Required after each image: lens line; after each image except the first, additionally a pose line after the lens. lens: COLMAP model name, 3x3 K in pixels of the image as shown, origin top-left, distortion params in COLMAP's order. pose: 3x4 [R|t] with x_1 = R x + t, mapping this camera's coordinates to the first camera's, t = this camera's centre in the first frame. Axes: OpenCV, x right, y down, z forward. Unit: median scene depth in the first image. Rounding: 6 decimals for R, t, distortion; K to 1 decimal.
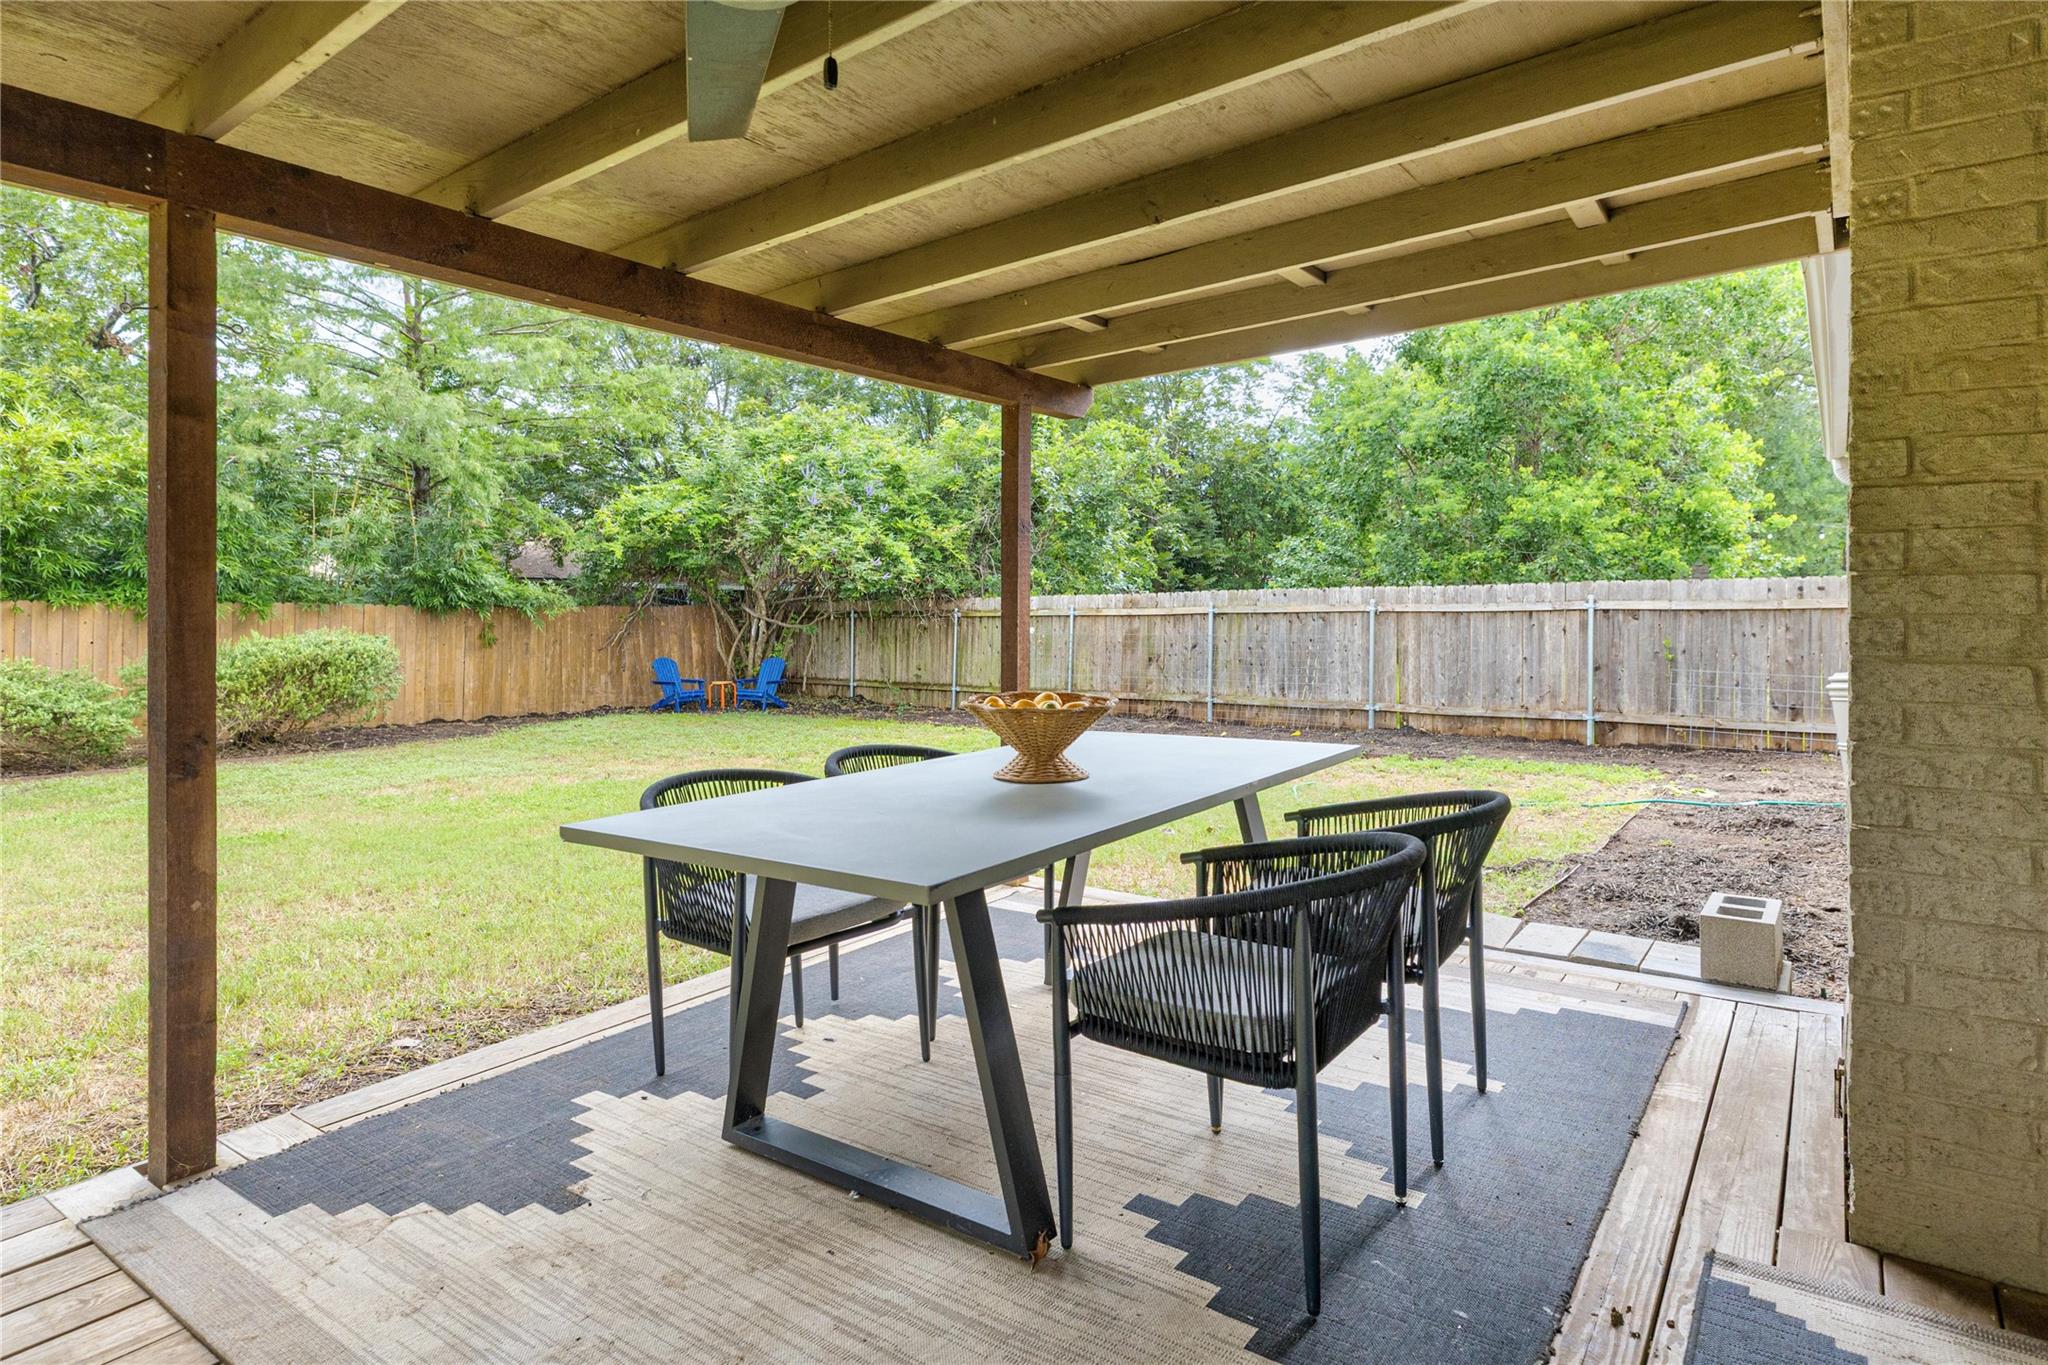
lens RADIAL K [[1157.5, 0, 1024.3], [0, 1157.5, 613.4], [0, 0, 1]] dist [0.001226, 0.000410]
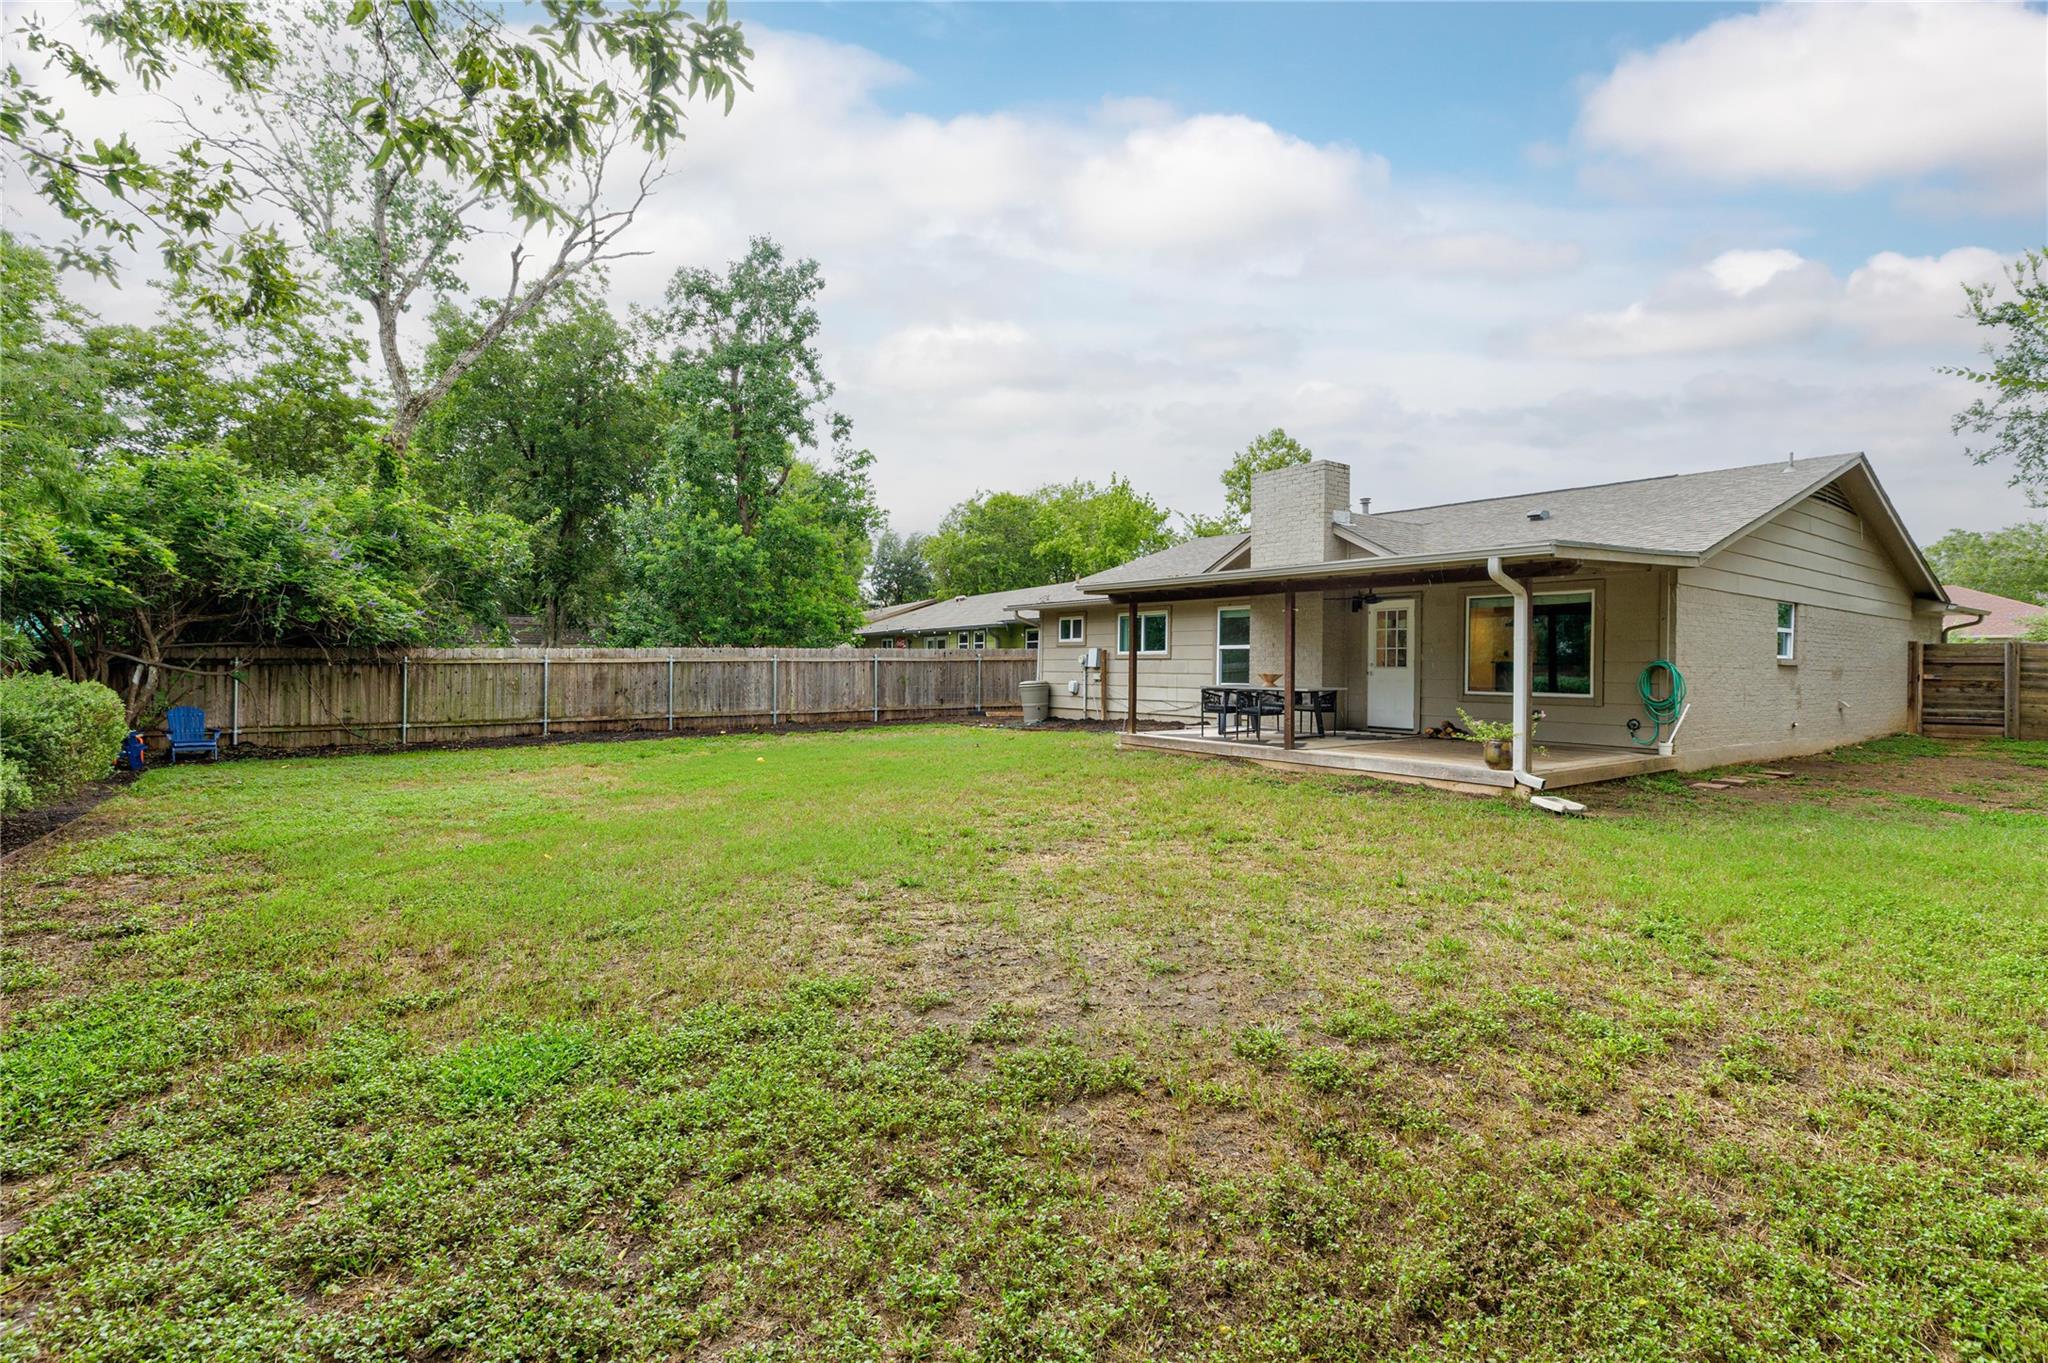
lens RADIAL K [[925.9, 0, 1023.6], [0, 925.9, 674.7], [0, 0, 1]] dist [0.000218, -0.000013]
pose [[0.304361, -0.006621, 0.952534, -0.978437], [0.000431, 0.999977, 0.006813, 0.010099], [-0.952557, -0.001663, 0.304357, 0.159245]]
